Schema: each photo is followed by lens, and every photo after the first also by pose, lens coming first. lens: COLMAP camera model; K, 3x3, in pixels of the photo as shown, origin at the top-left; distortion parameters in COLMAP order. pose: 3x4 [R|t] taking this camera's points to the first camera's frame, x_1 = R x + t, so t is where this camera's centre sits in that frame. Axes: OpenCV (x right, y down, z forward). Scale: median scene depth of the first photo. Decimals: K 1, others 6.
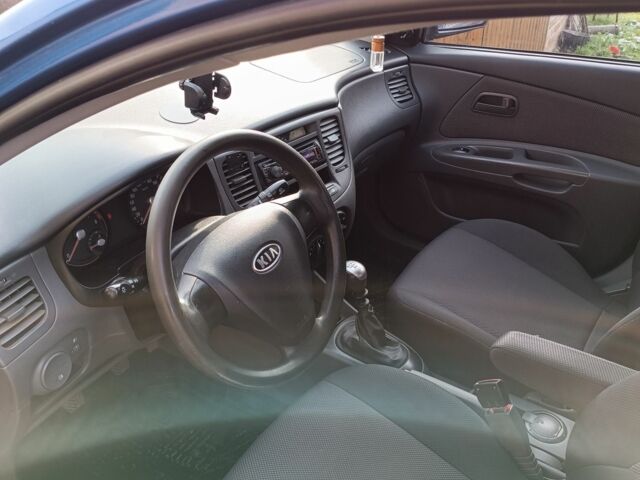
lens RADIAL K [[605.5, 0, 320.0], [0, 605.5, 240.0], [0, 0, 1]] dist [0.114130, -0.229373]
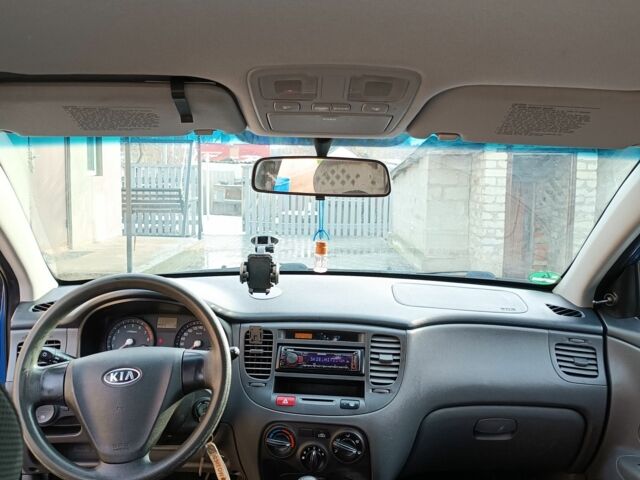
lens RADIAL K [[605.5, 0, 320.0], [0, 605.5, 240.0], [0, 0, 1]] dist [0.114130, -0.229373]
pose [[0.584284, 0.102296, -0.805077, 0.727942], [-0.439437, 0.873888, -0.207882, -0.085500], [0.682281, 0.475243, 0.555551, 0.308381]]
